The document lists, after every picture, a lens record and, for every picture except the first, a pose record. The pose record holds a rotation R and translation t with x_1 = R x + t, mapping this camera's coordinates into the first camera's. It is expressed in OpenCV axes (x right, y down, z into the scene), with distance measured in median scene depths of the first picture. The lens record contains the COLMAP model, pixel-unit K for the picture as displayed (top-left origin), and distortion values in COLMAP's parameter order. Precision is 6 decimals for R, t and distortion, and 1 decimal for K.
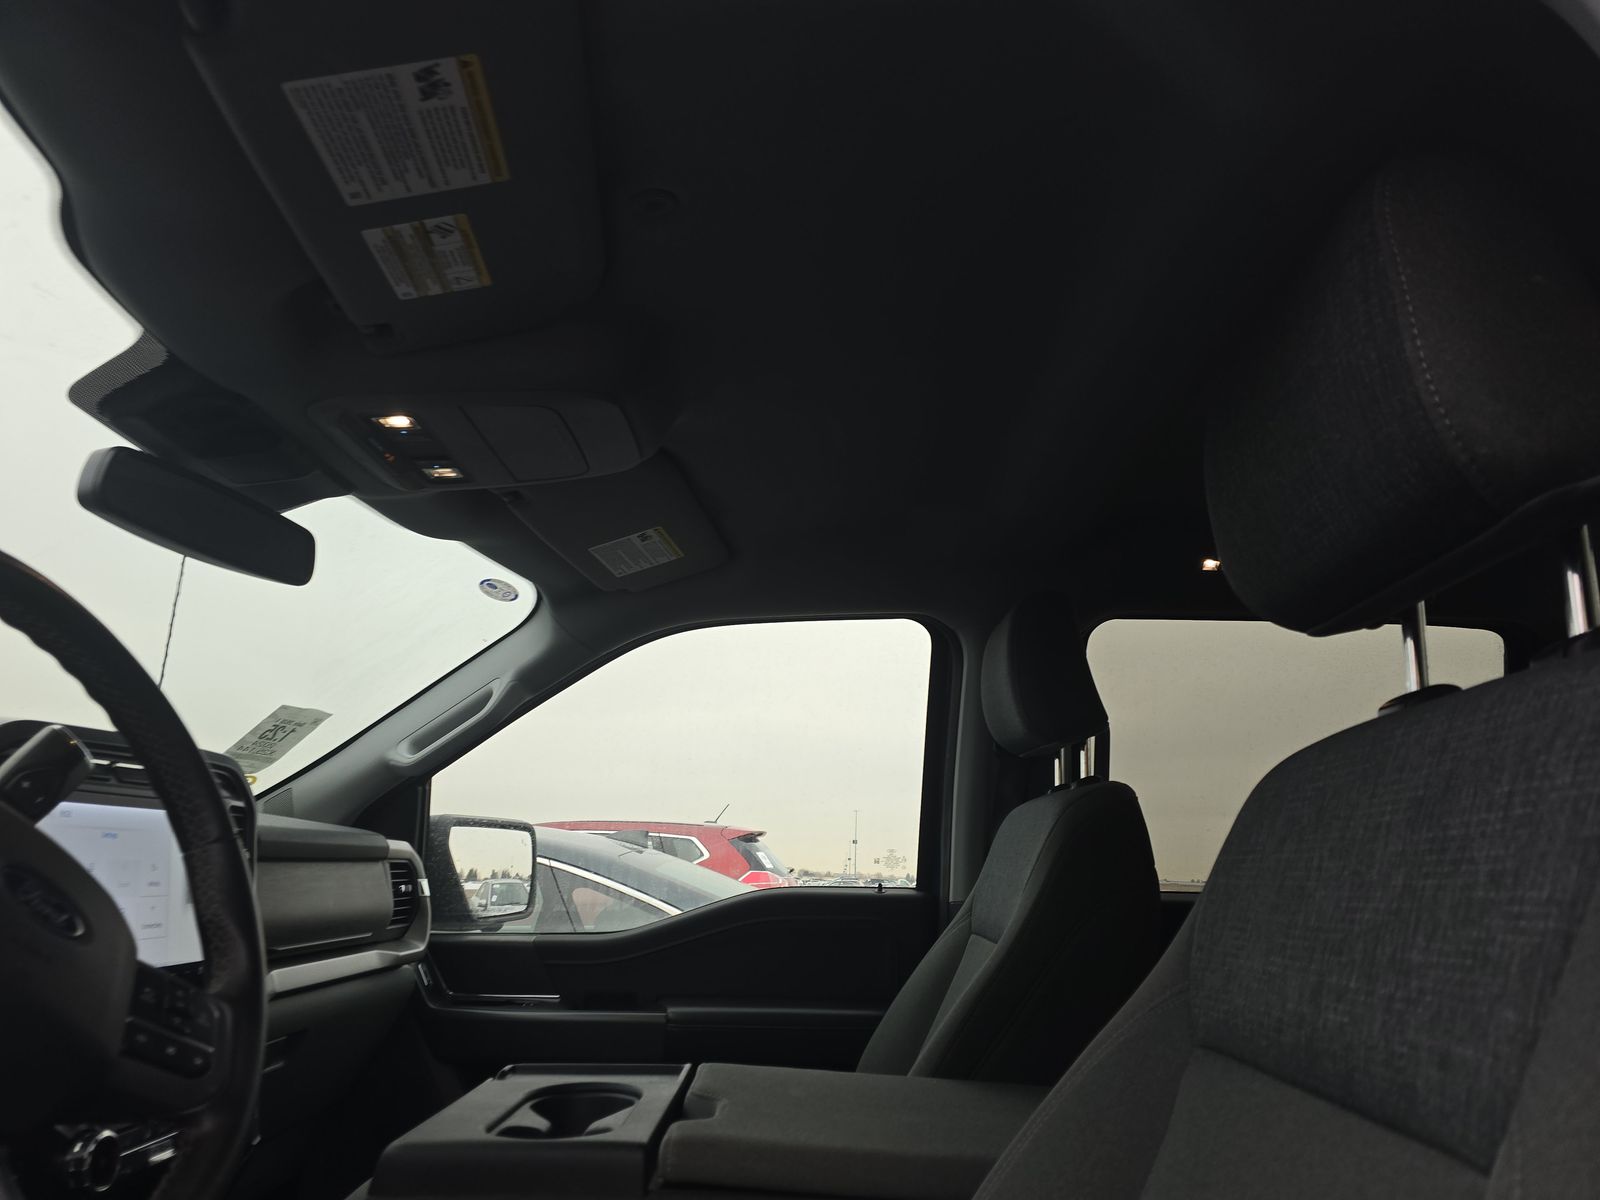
lens RADIAL K [[1094.8, 0, 796.5], [0, 1094.8, 610.3], [0, 0, 1]] dist [0.090195, -0.074243]
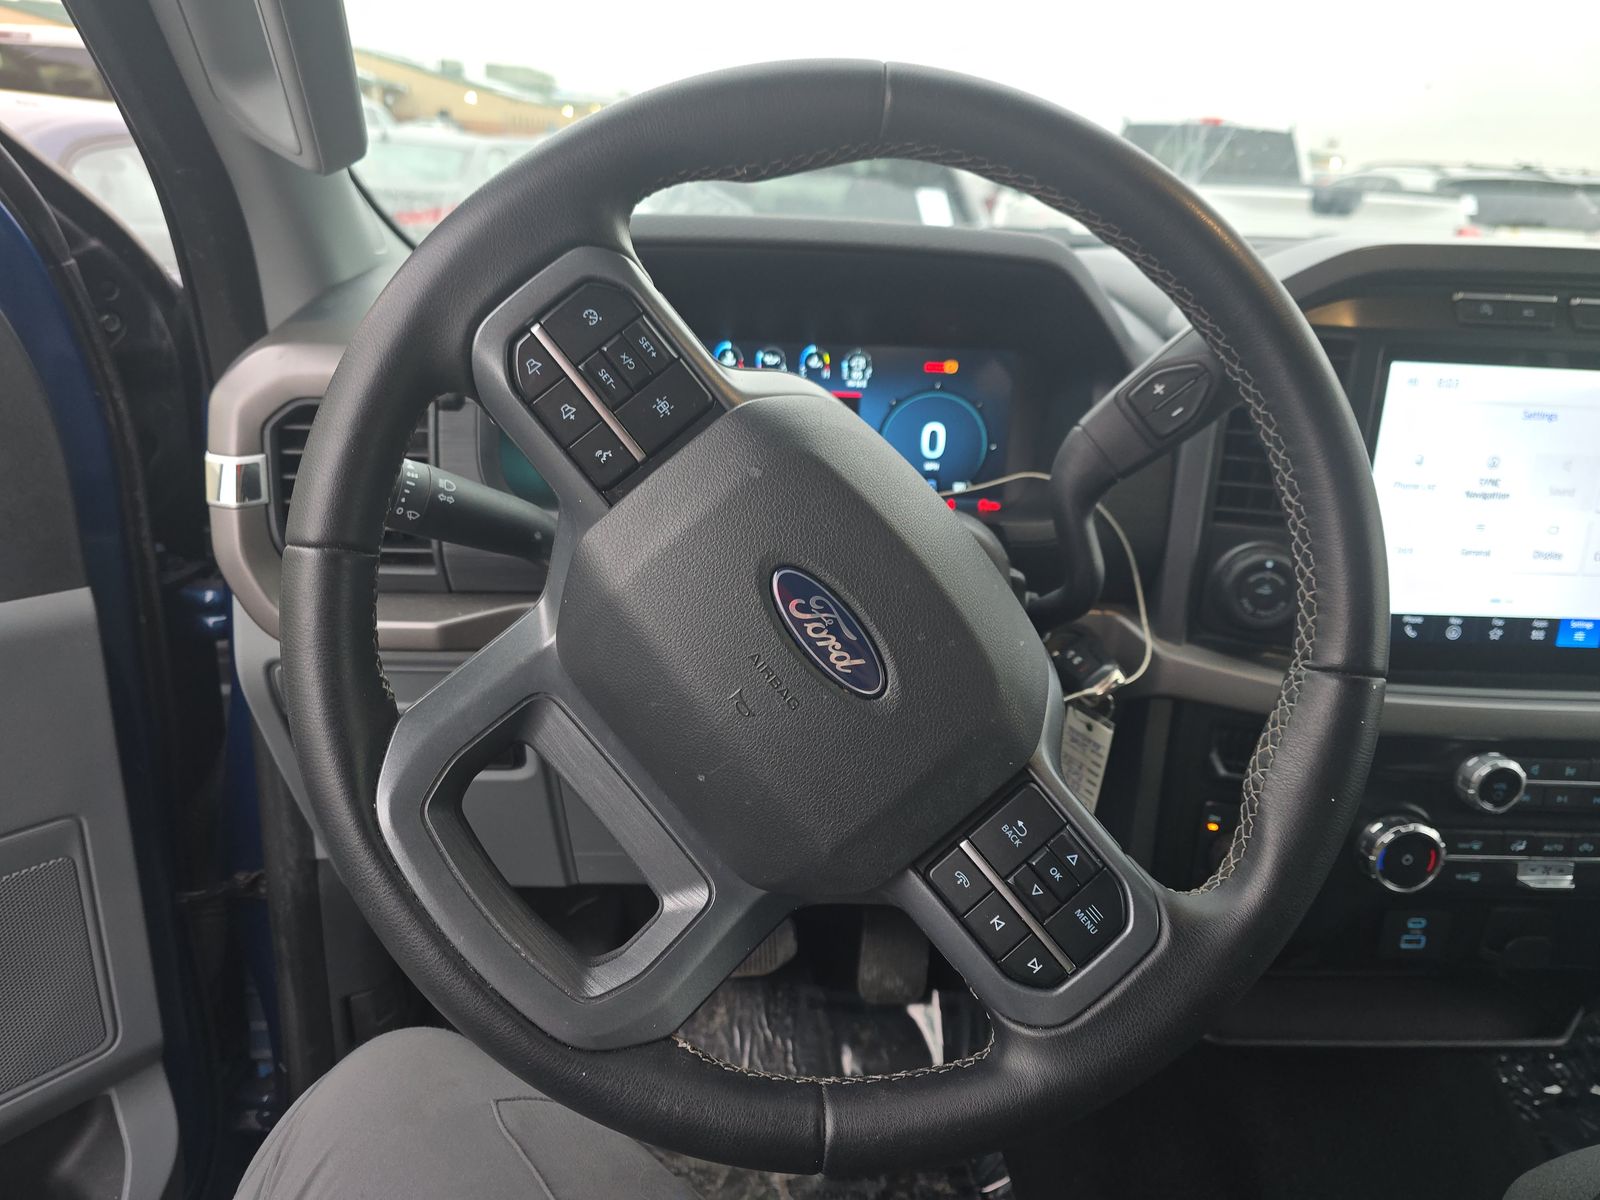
lens RADIAL K [[1094.8, 0, 796.5], [0, 1094.8, 610.3], [0, 0, 1]] dist [0.090195, -0.074243]
pose [[0.086979, 0.333704, -0.938657, -0.000639], [0.182867, 0.920869, 0.344326, 0.000800], [0.979283, -0.201598, 0.019073, 0.321246]]
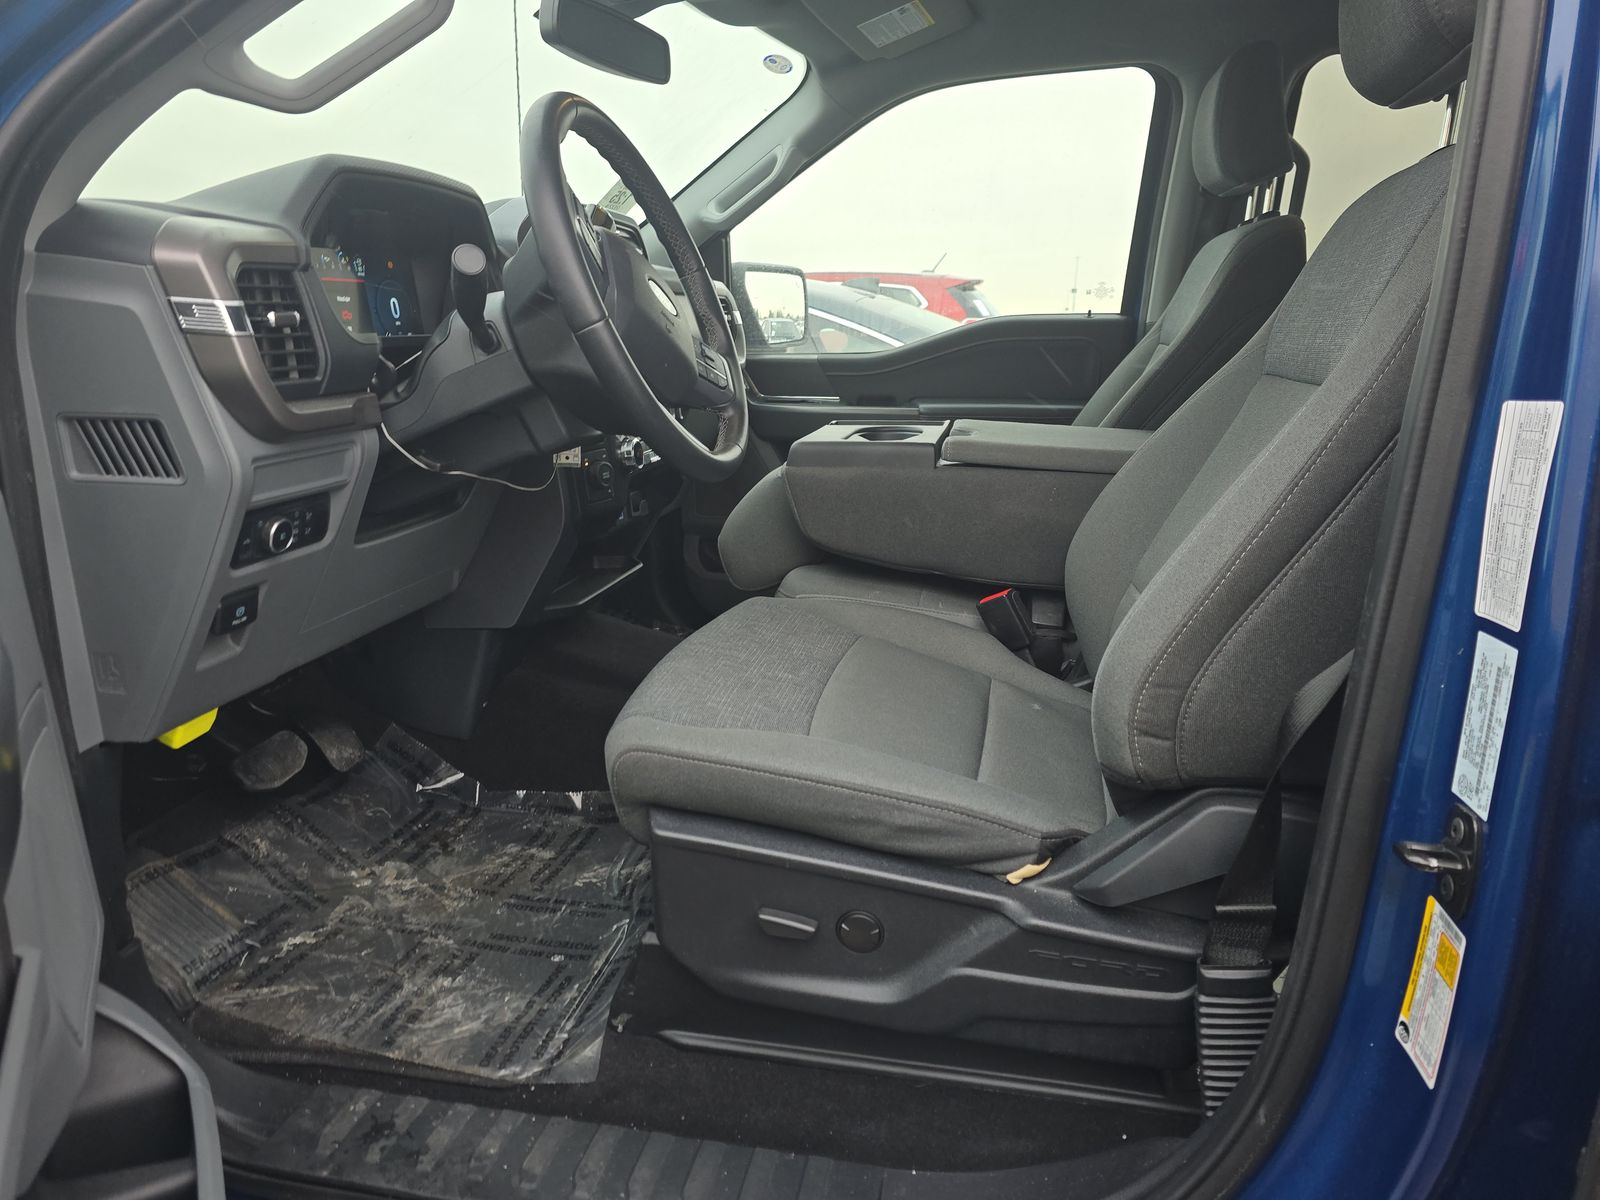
lens RADIAL K [[1094.8, 0, 796.5], [0, 1094.8, 610.3], [0, 0, 1]] dist [0.090195, -0.074243]
pose [[0.982889, 0.033053, -0.181207, -0.011406], [0.055382, 0.885218, 0.461868, -0.050379], [0.175674, -0.464001, 0.868241, -0.317160]]
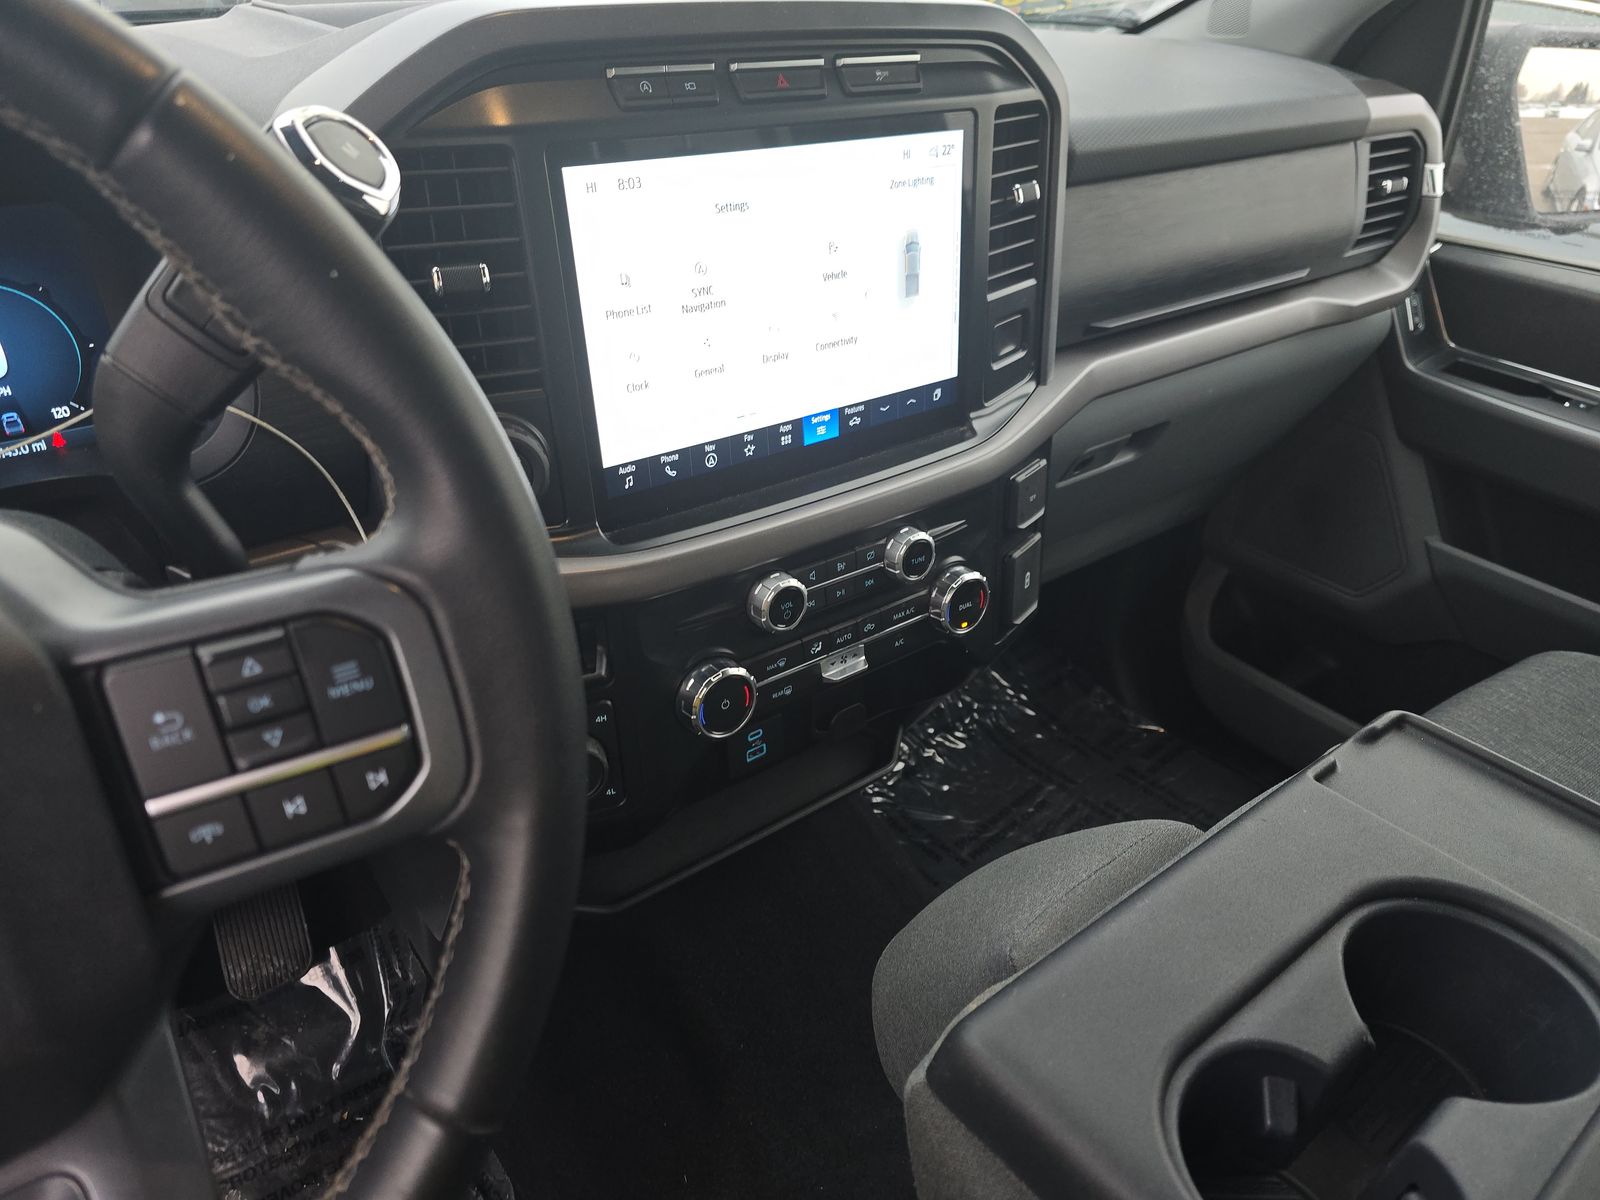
lens RADIAL K [[1077.8, 0, 800.0], [0, 1077.8, 600.0], [0, 0, 1]] dist [0.040840, -0.064306]
pose [[0.630400, 0.394770, -0.668396, -0.077500], [0.171543, 0.768903, 0.615923, 0.010083], [0.757080, -0.502936, 0.416996, 0.406648]]
